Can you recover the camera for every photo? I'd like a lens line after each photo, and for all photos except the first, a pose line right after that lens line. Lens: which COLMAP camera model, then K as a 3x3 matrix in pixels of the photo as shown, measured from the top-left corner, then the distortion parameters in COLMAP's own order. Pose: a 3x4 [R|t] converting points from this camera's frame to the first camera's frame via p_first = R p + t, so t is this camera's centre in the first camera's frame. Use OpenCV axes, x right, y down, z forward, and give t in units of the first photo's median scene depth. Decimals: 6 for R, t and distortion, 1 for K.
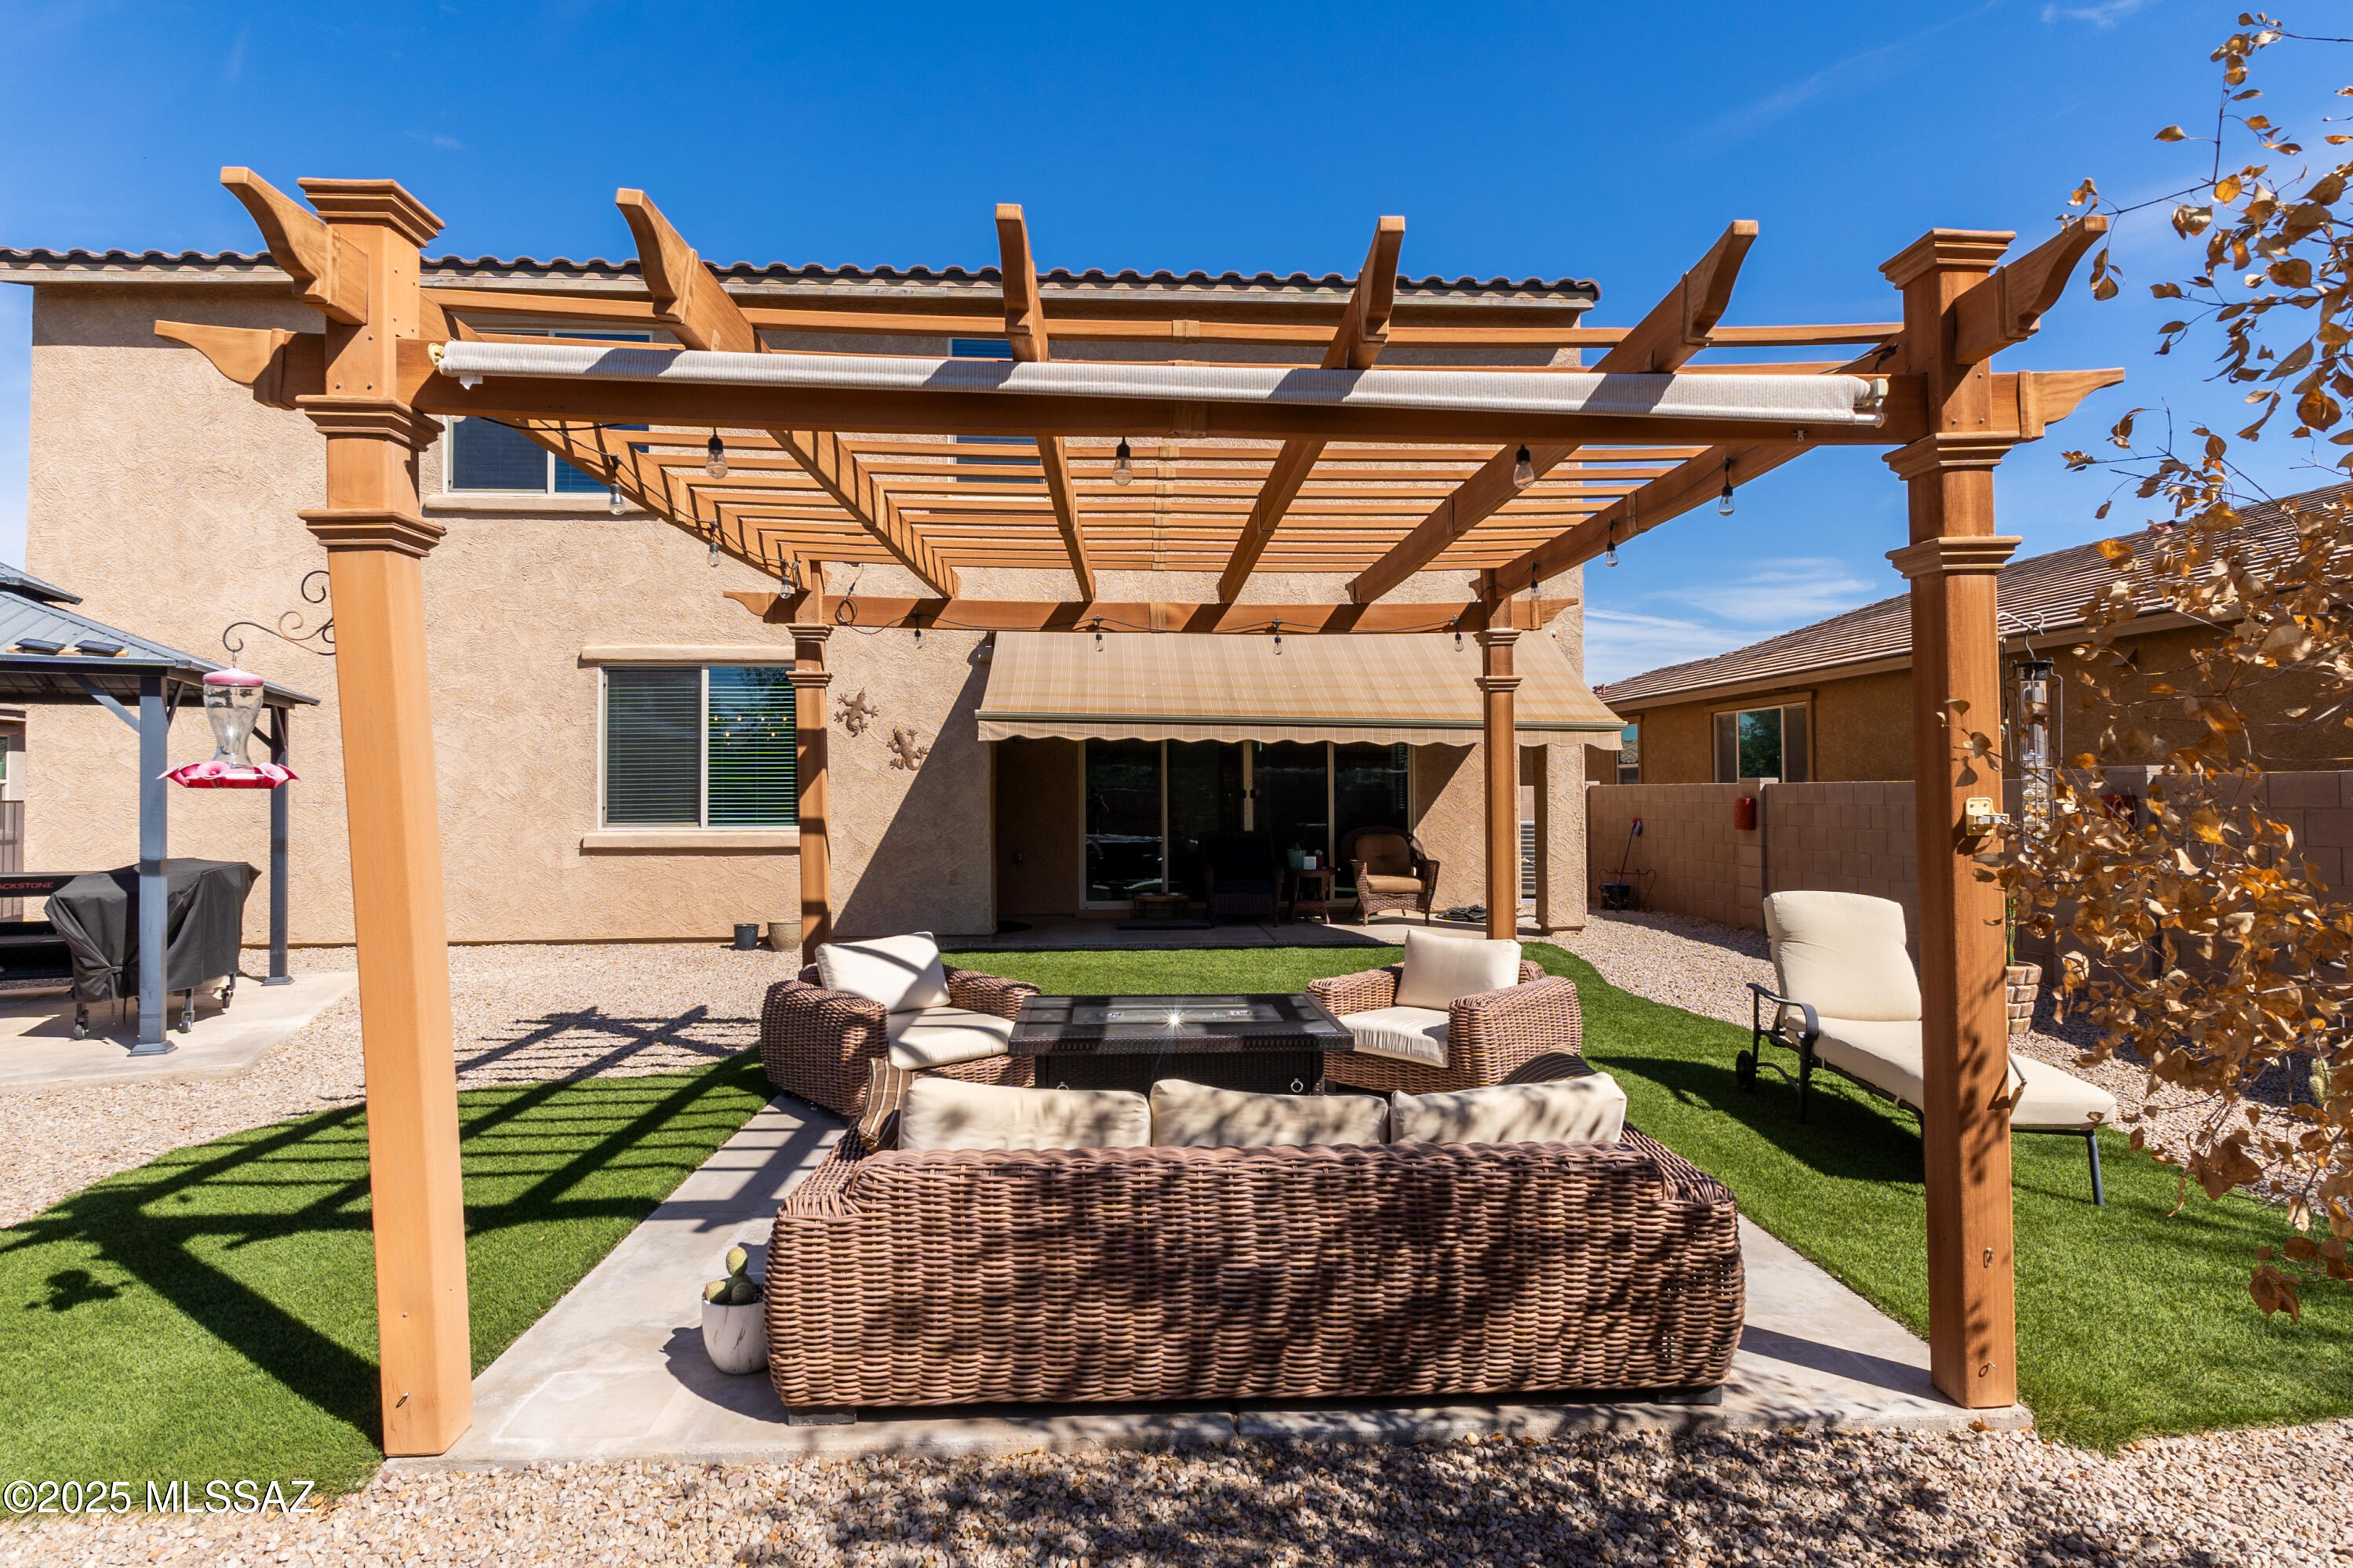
lens RADIAL K [[1202.1, 0, 1180.2], [0, 1202.1, 799.5], [0, 0, 1]] dist [0.001610, 0.000576]
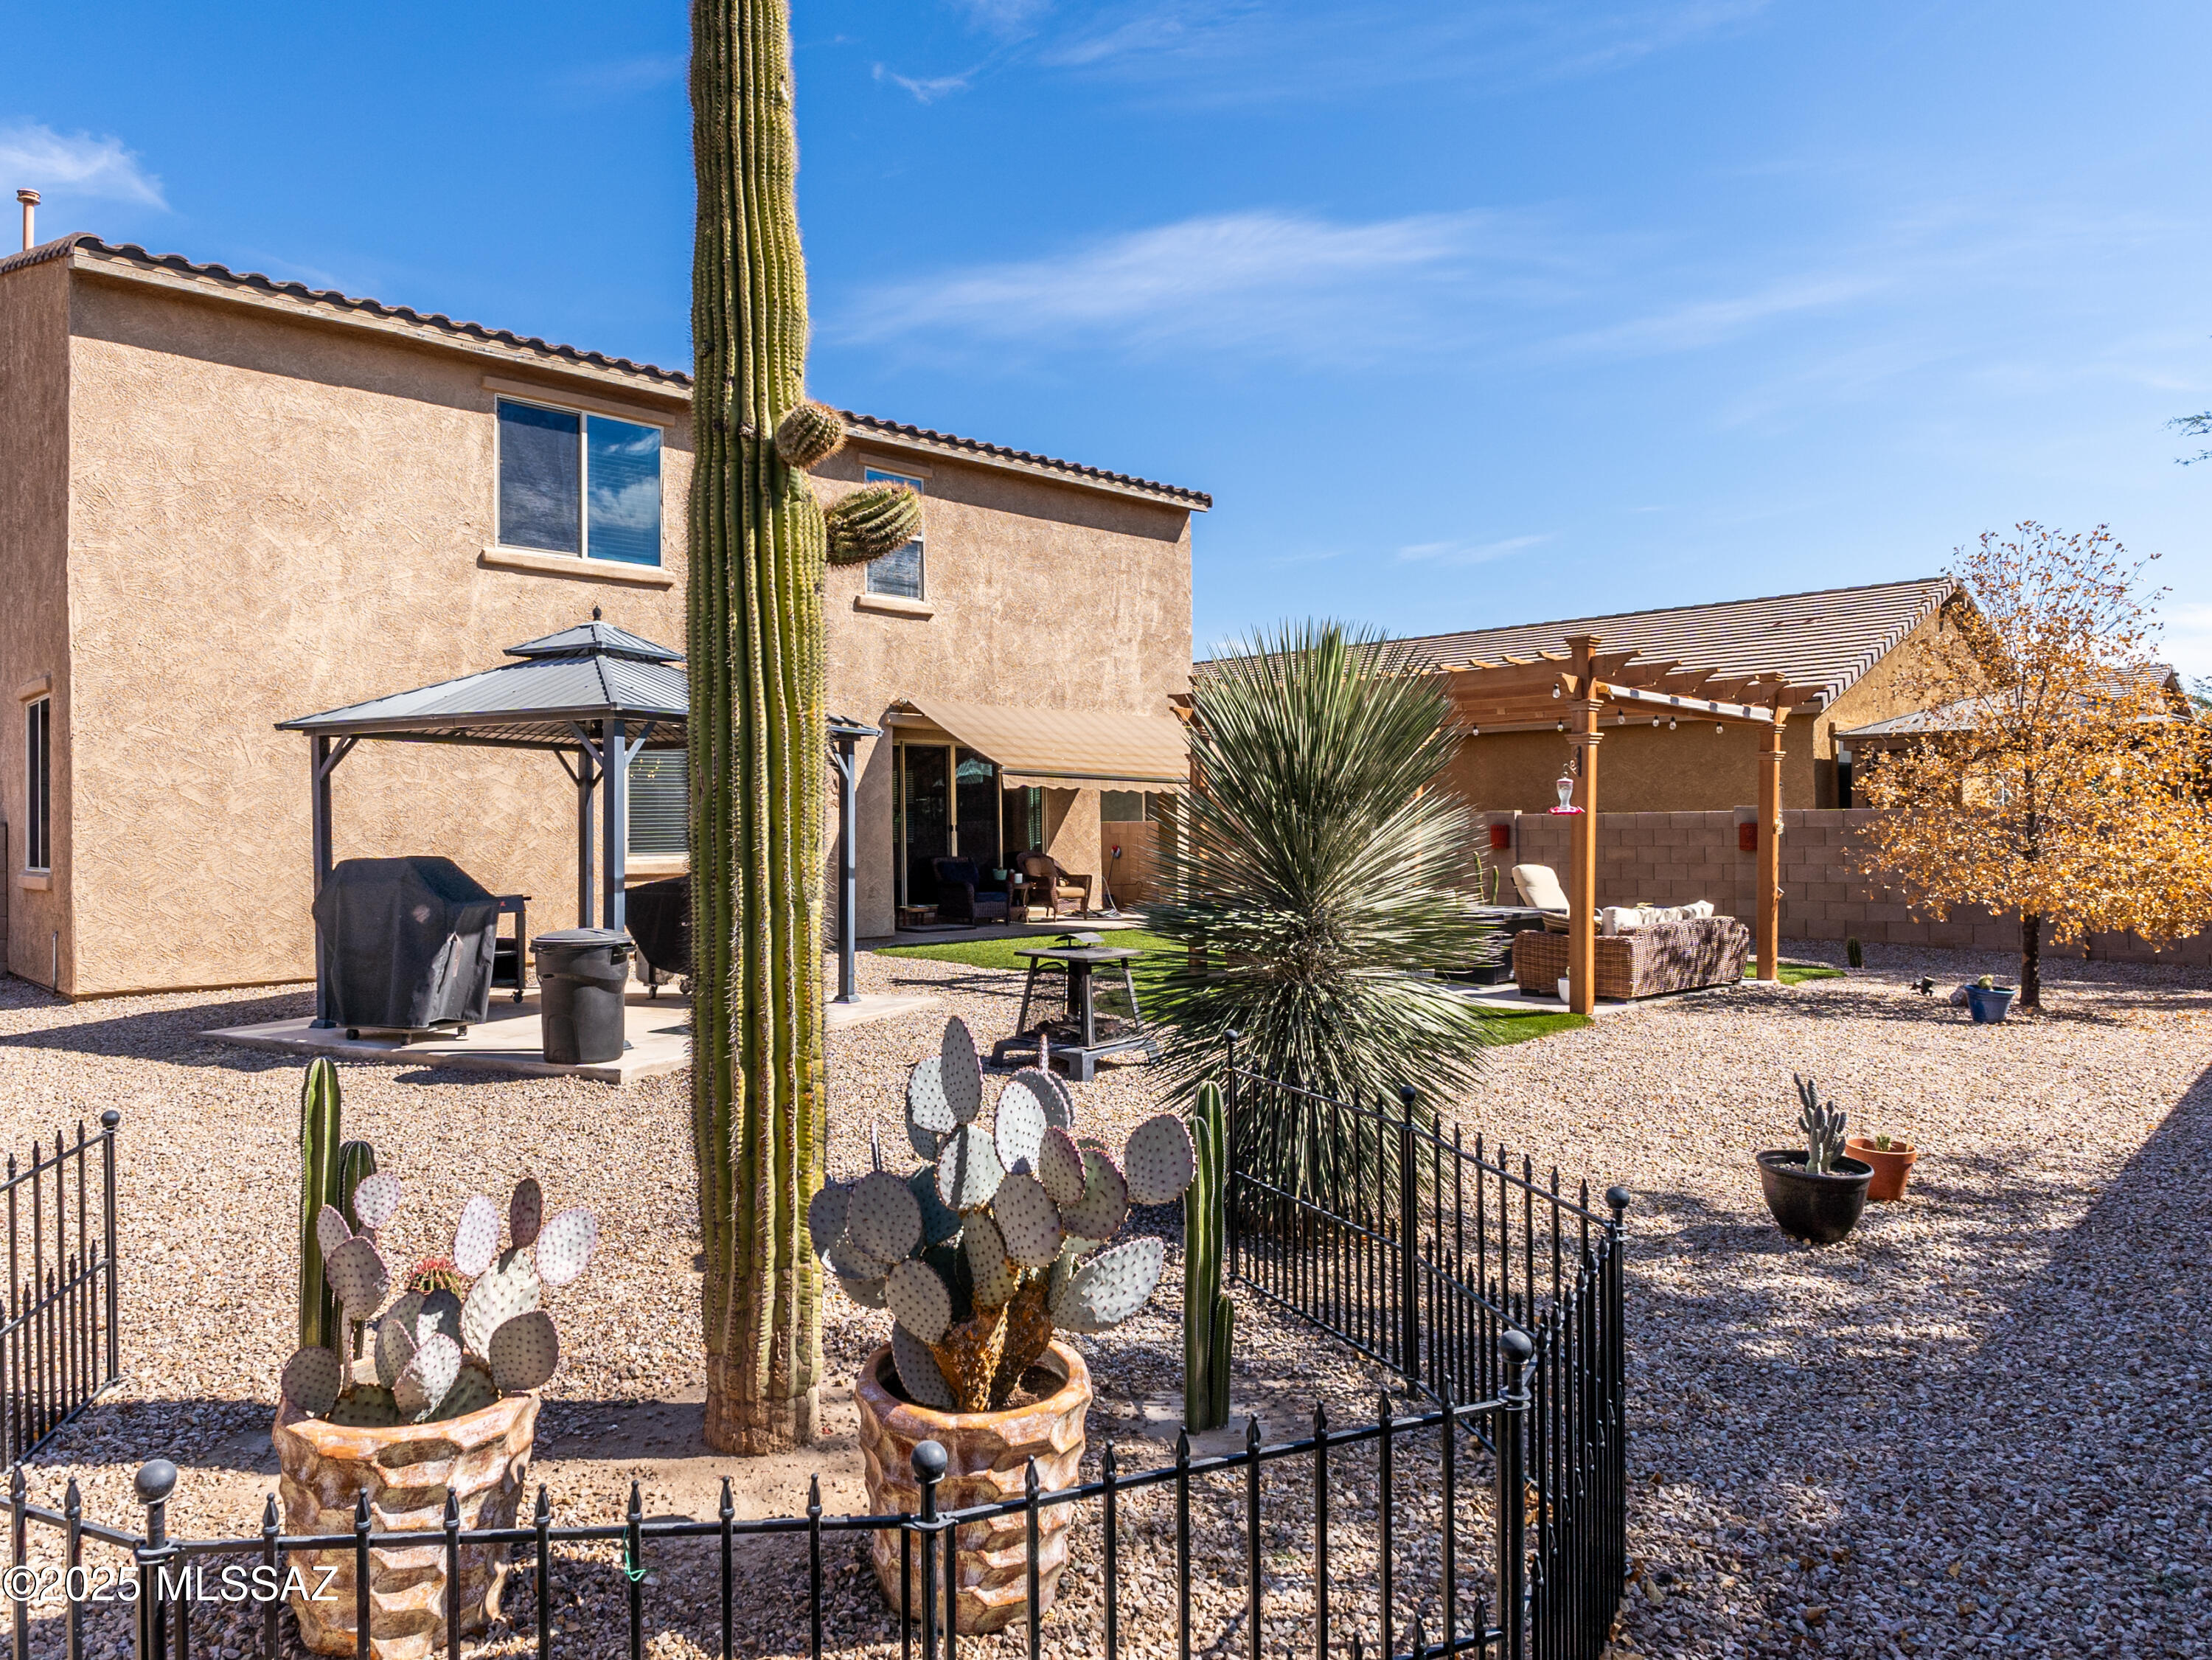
lens RADIAL K [[1227.1, 0, 1106.2], [0, 1227.1, 822.3], [0, 0, 1]] dist [-0.000724, -0.000421]
pose [[0.789572, -0.000518, 0.613657, -0.884306], [0.009204, 0.999897, -0.010997, 0.006585], [-0.613589, 0.014331, 0.789496, -0.196481]]
